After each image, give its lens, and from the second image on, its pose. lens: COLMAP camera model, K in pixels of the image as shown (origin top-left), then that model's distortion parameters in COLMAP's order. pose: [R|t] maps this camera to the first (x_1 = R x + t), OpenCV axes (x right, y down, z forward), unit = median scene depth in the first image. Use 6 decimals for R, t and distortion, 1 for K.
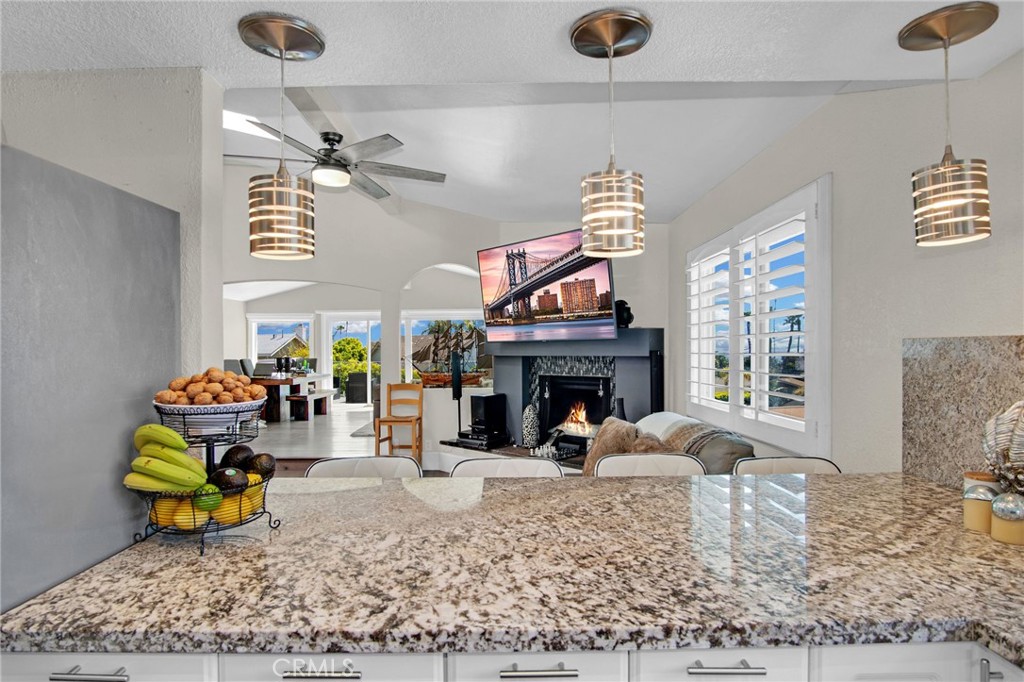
lens RADIAL K [[584.8, 0, 510.9], [0, 584.8, 343.1], [0, 0, 1]] dist [-0.025611, 0.000708]
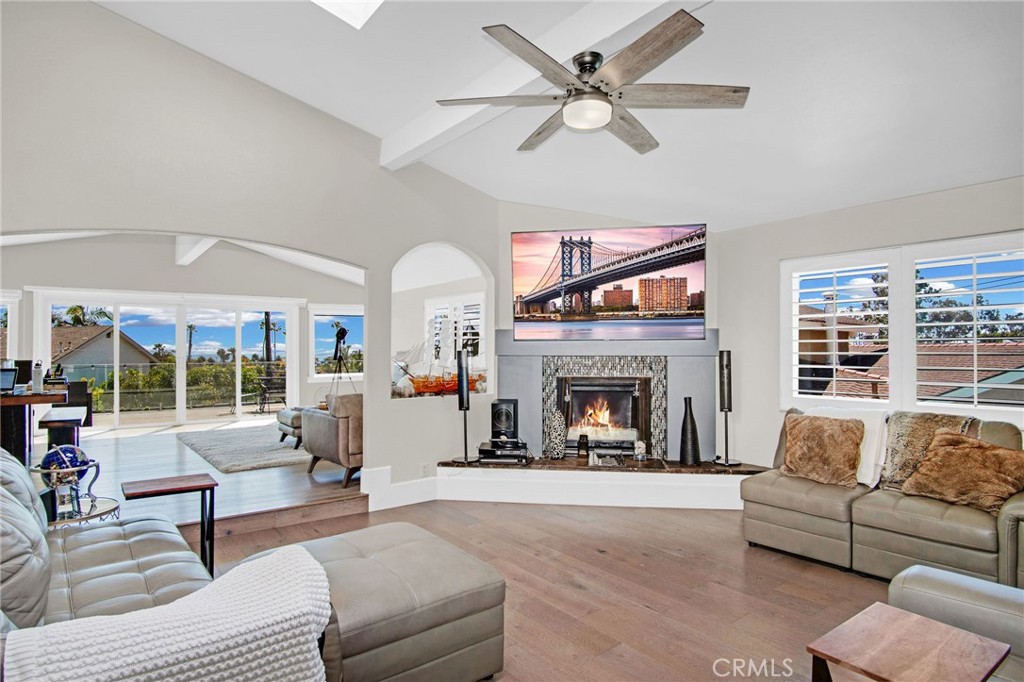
lens RADIAL K [[584.8, 0, 512.2], [0, 584.8, 342.8], [0, 0, 1]] dist [-0.025611, 0.000708]
pose [[0.795996, 0.005138, 0.605280, -0.610654], [-0.010042, 0.999938, 0.004718, -0.001514], [-0.605219, -0.009833, 0.795999, 0.348846]]
